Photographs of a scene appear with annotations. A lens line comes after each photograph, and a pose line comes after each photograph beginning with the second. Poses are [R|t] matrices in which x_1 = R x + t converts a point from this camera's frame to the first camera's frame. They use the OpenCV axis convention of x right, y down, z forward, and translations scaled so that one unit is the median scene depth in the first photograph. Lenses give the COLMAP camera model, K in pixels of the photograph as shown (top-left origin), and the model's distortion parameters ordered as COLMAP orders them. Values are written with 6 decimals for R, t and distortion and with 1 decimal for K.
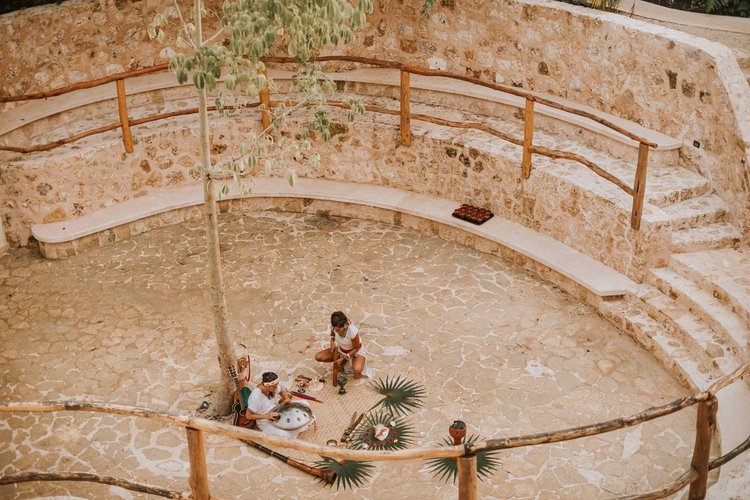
lens RADIAL K [[1120.0, 0, 375.0], [0, 1120.0, 250.0], [0, 0, 1]] dist [-0.177562, 0.434180]
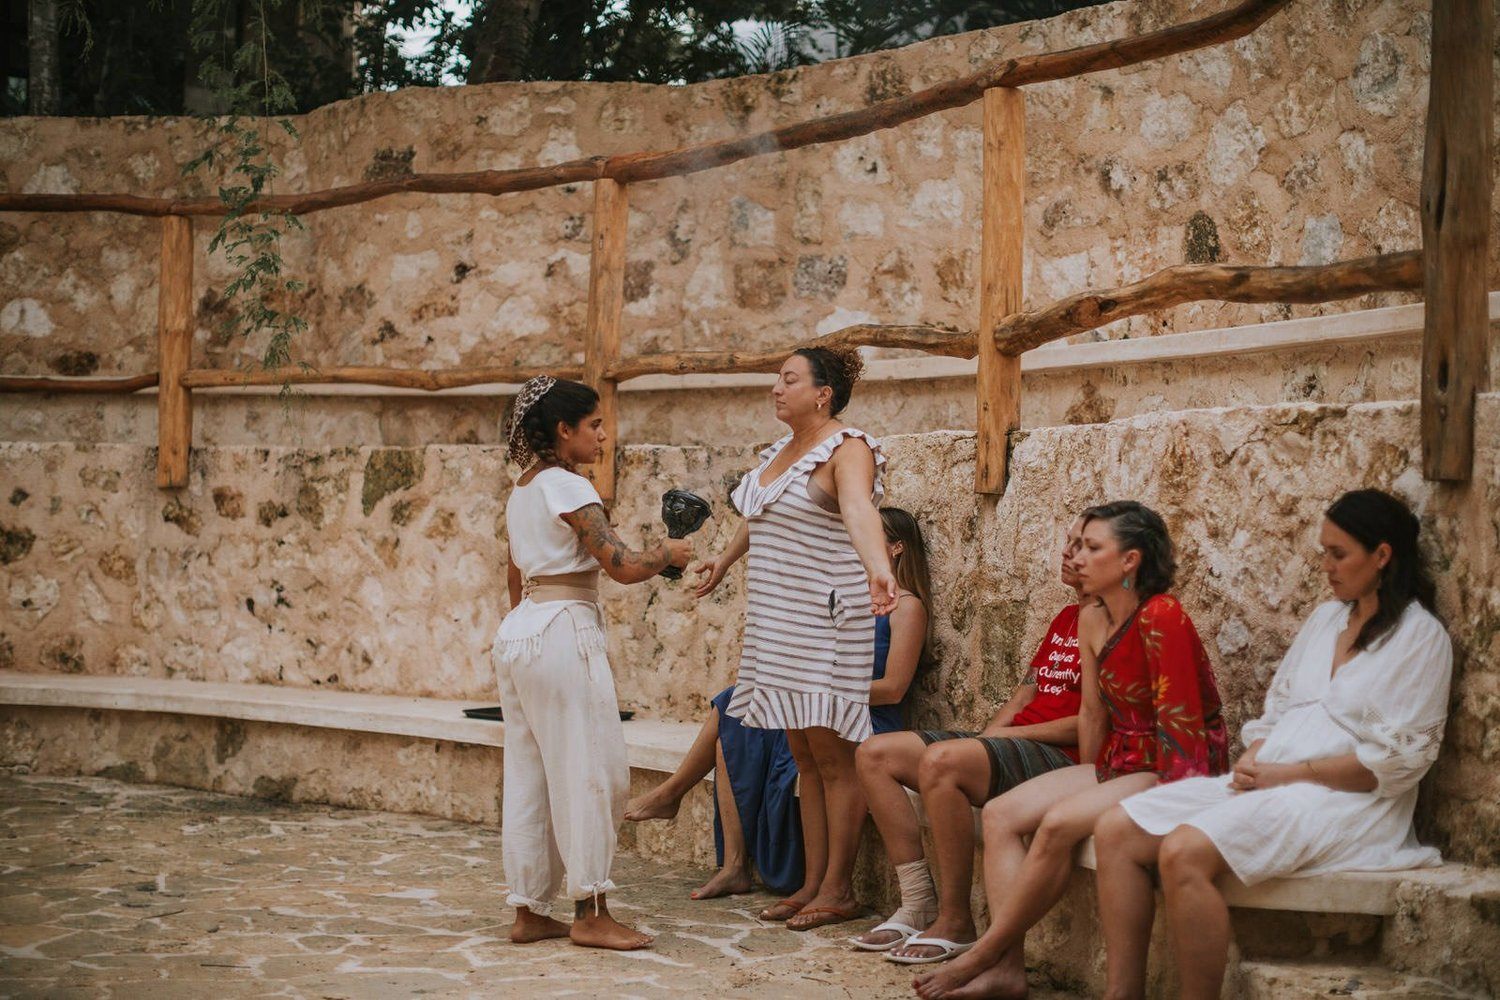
lens RADIAL K [[2180.5, 0, 750.0], [0, 2180.5, 500.0], [0, 0, 1]] dist [-0.176980, 0.434139]
pose [[0.956620, 0.041750, -0.288333, 0.192549], [-0.182823, 0.856587, -0.482529, 0.125201], [0.226837, 0.514311, 0.827061, 0.614885]]
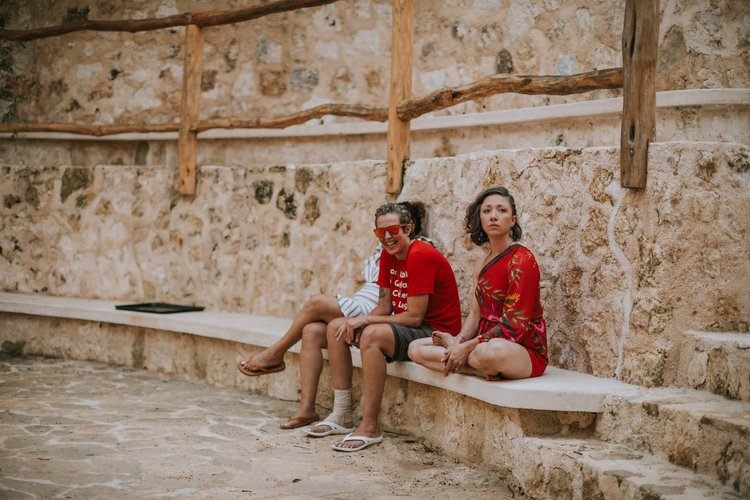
lens RADIAL K [[1120.0, 0, 375.0], [0, 1120.0, 250.0], [0, 0, 1]] dist [-0.177562, 0.434180]
pose [[0.979701, 0.061529, -0.190788, 0.189401], [-0.144609, 0.876039, -0.460048, 0.122393], [0.138831, 0.478299, 0.867154, 0.622647]]
